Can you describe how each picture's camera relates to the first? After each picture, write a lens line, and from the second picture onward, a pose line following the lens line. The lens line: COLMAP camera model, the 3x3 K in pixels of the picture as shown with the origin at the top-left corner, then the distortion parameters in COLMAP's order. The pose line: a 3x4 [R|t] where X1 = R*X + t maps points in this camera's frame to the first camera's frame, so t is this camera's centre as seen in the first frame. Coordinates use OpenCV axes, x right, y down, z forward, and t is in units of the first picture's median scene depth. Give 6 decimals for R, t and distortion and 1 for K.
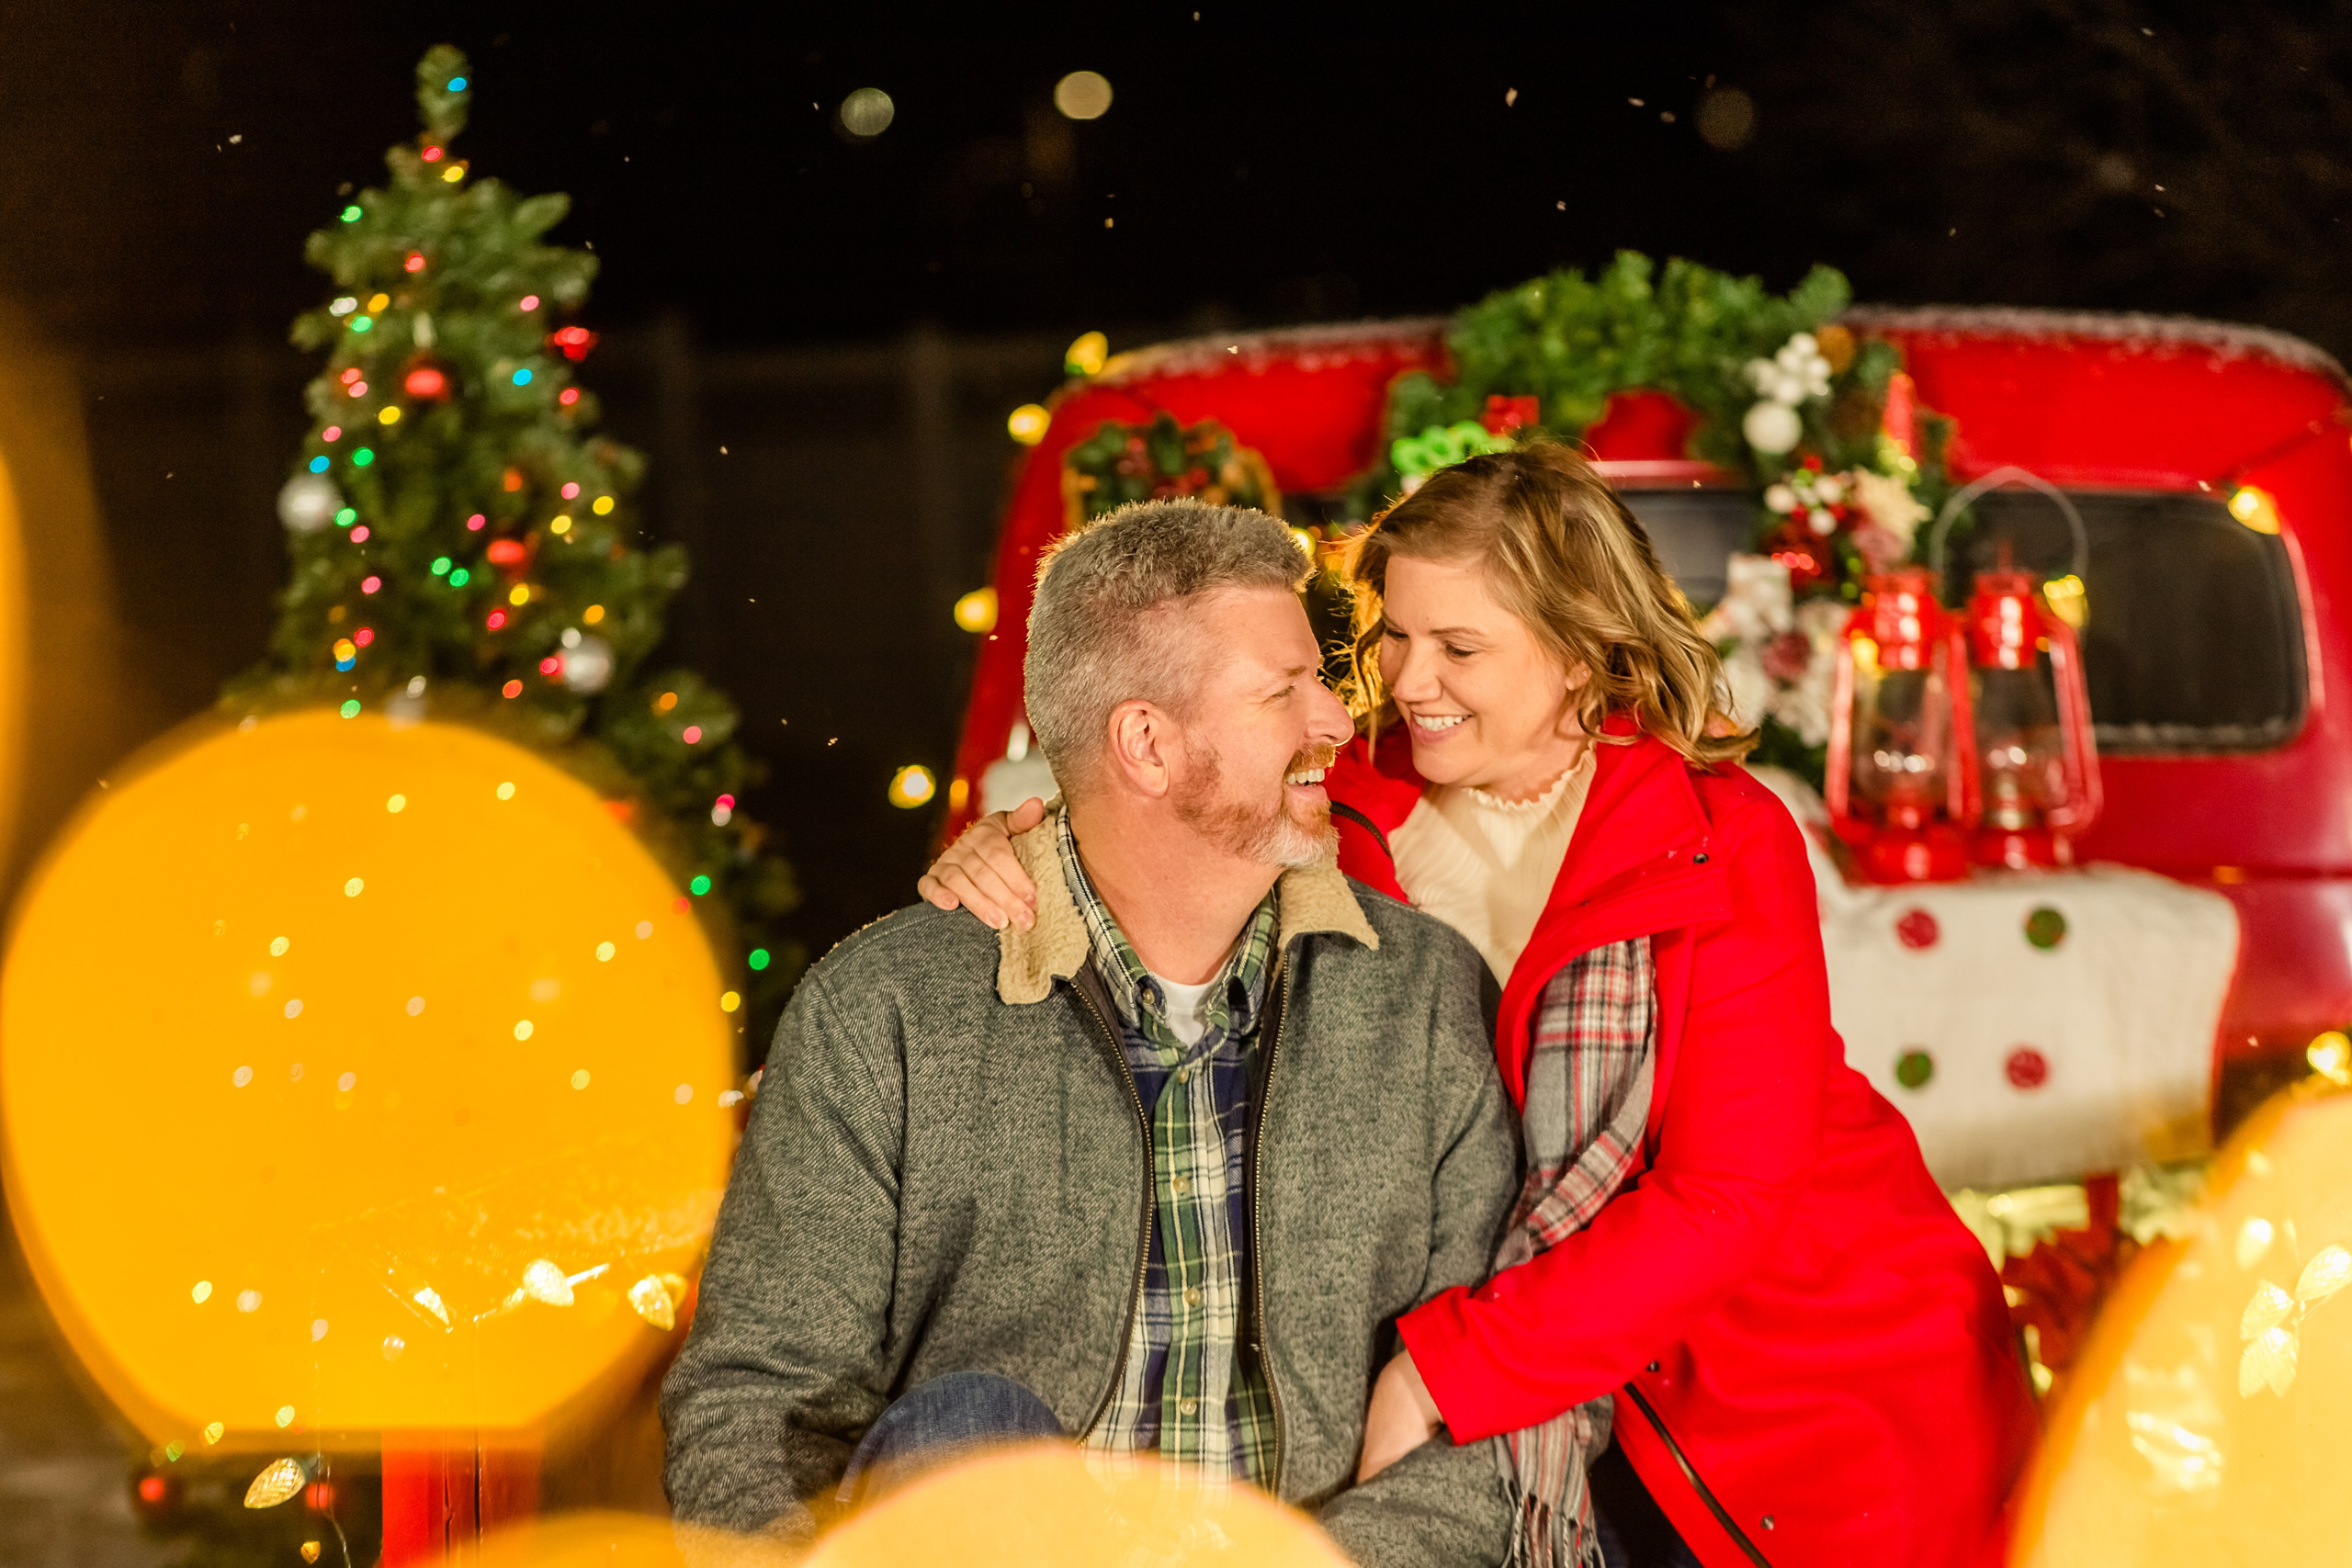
lens RADIAL K [[5776.0, 0, 1176.0], [0, 5776.0, 784.0], [0, 0, 1]] dist [-0.029578, 20.054149]
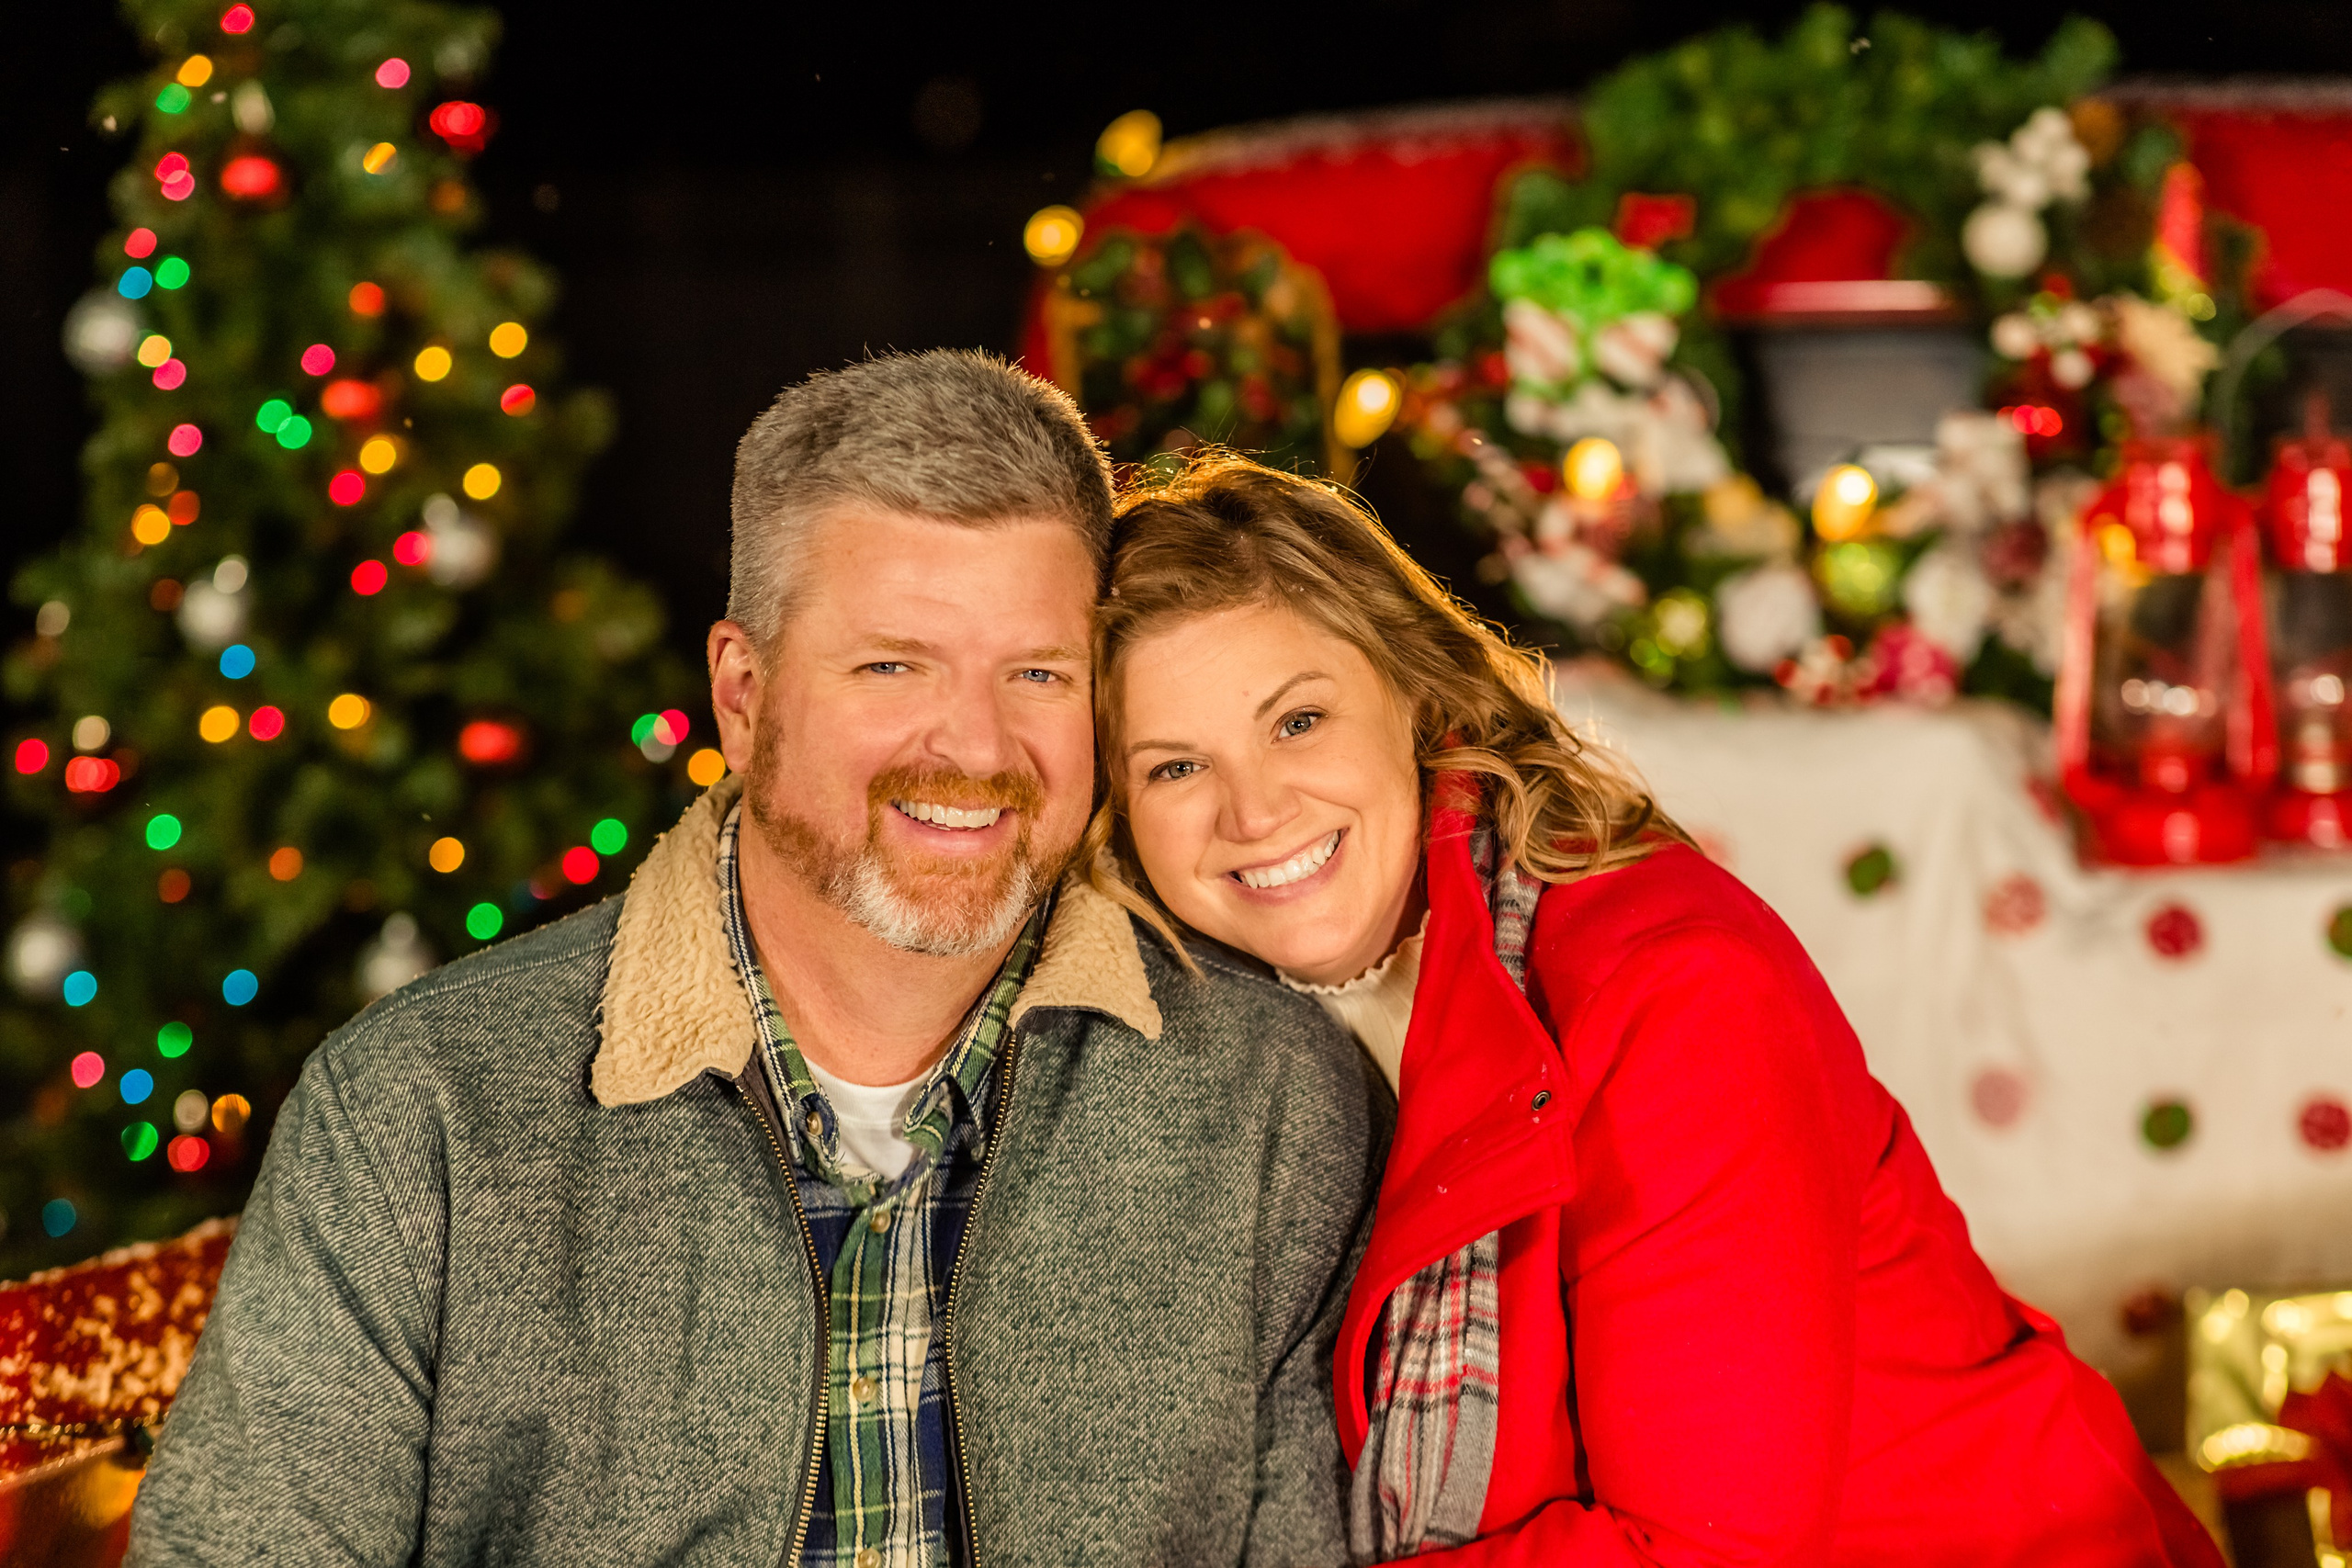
lens RADIAL K [[5598.1, 0, 1176.0], [0, 5598.1, 784.0], [0, 0, 1]] dist [-0.074264, 8.067881]
pose [[0.995122, 0.013300, -0.097755, 0.068688], [-0.010294, 0.999460, 0.031191, -0.013434], [0.098117, -0.030033, 0.994722, 0.274024]]
